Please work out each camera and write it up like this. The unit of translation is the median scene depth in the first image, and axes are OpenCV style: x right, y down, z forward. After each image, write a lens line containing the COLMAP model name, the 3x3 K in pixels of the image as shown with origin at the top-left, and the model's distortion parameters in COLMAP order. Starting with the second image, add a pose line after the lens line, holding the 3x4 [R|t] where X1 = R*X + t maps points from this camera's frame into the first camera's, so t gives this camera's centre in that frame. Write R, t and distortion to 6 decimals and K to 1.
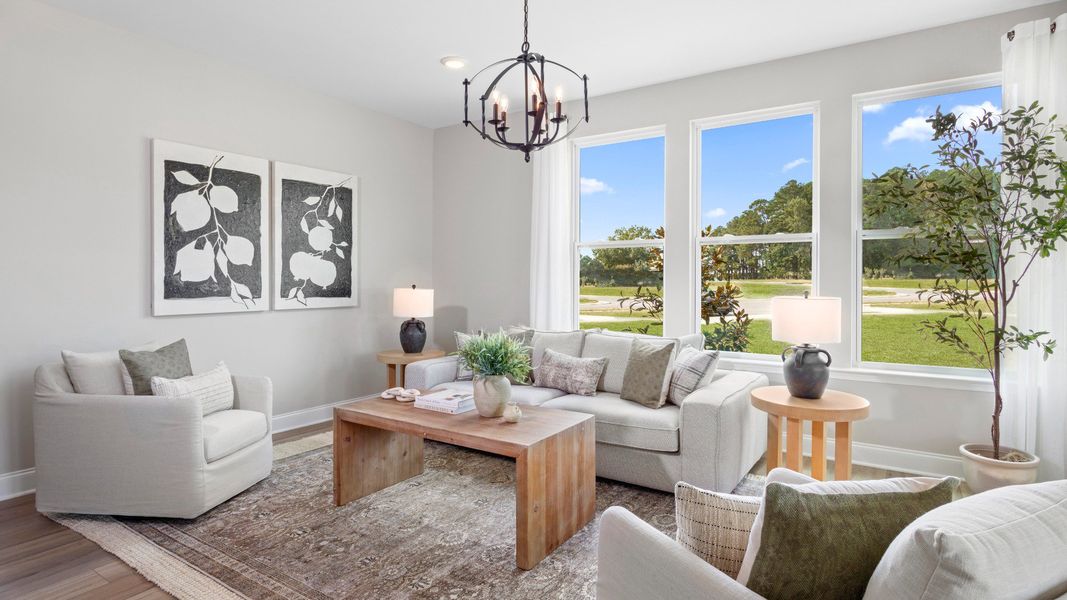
lens RADIAL K [[566.0, 0, 531.8], [0, 566.0, 284.7], [0, 0, 1]] dist [0.000956, 0.000218]
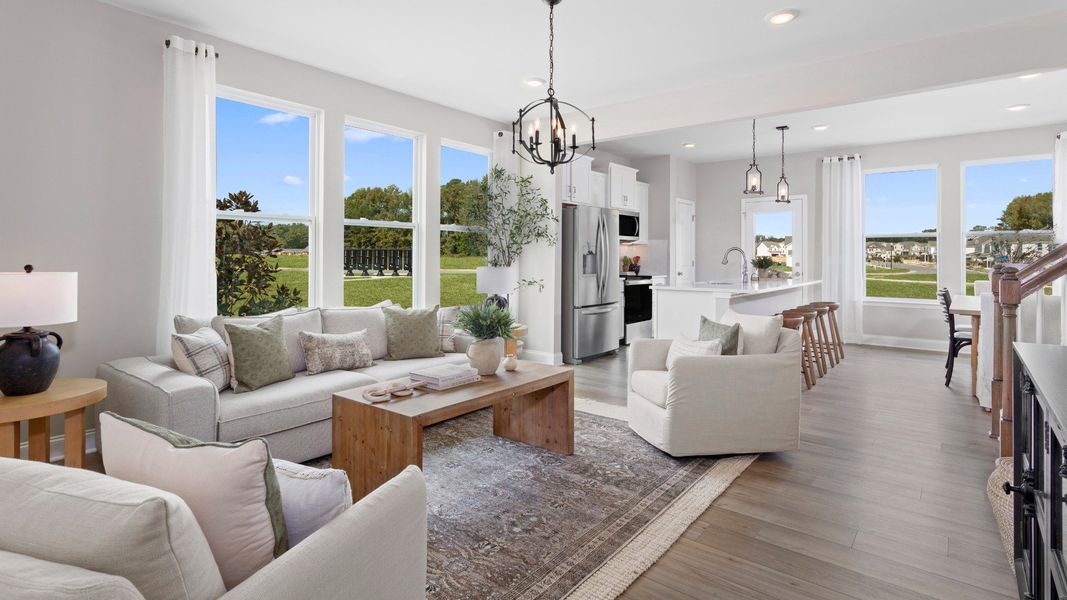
lens RADIAL K [[556.4, 0, 535.0], [0, 556.4, 247.8], [0, 0, 1]] dist [-0.000855, -0.000045]
pose [[0.049902, 0.010050, 0.998704, -1.359238], [0.003679, 0.999941, -0.010246, -0.017510], [-0.998747, 0.004185, 0.049862, 0.944748]]
